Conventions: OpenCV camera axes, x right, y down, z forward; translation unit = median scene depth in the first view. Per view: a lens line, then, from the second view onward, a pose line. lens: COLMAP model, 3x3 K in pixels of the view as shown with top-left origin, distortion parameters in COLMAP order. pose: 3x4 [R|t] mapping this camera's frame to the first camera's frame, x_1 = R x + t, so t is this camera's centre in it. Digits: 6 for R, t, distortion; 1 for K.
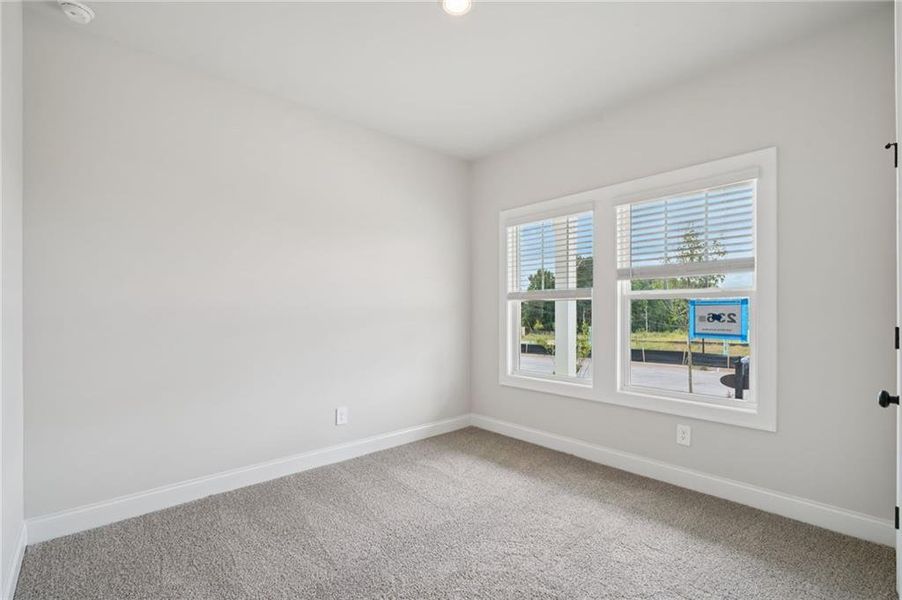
lens RADIAL K [[312.0, 0, 448.9], [0, 312.0, 315.7], [0, 0, 1]] dist [-0.001061, -0.000064]
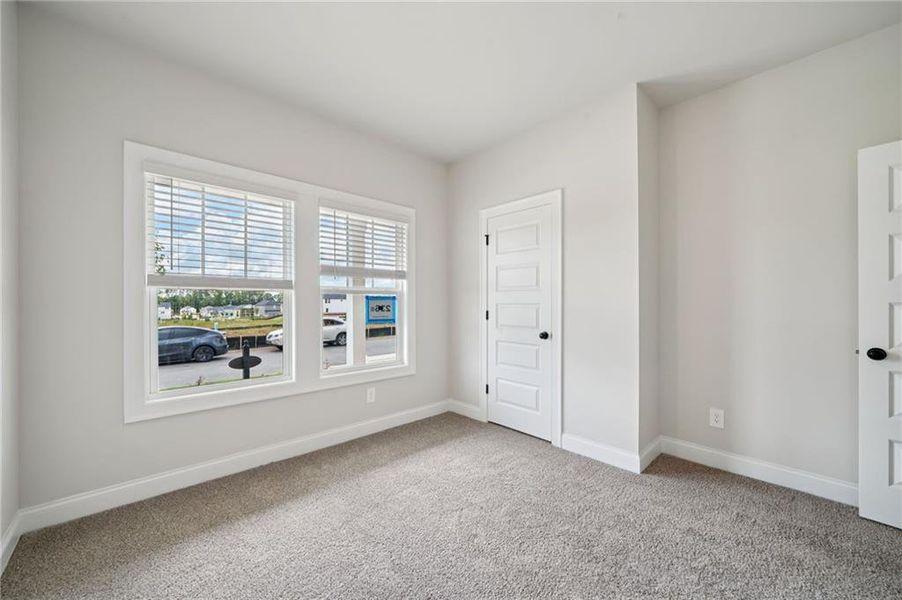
lens RADIAL K [[303.7, 0, 451.0], [0, 303.7, 300.0], [0, 0, 1]] dist [-0.000655, -0.000069]
pose [[0.175856, 0.010160, 0.984363, -0.485590], [0.008520, 0.999894, -0.011842, -0.012864], [-0.984379, 0.010469, 0.175751, 0.426559]]
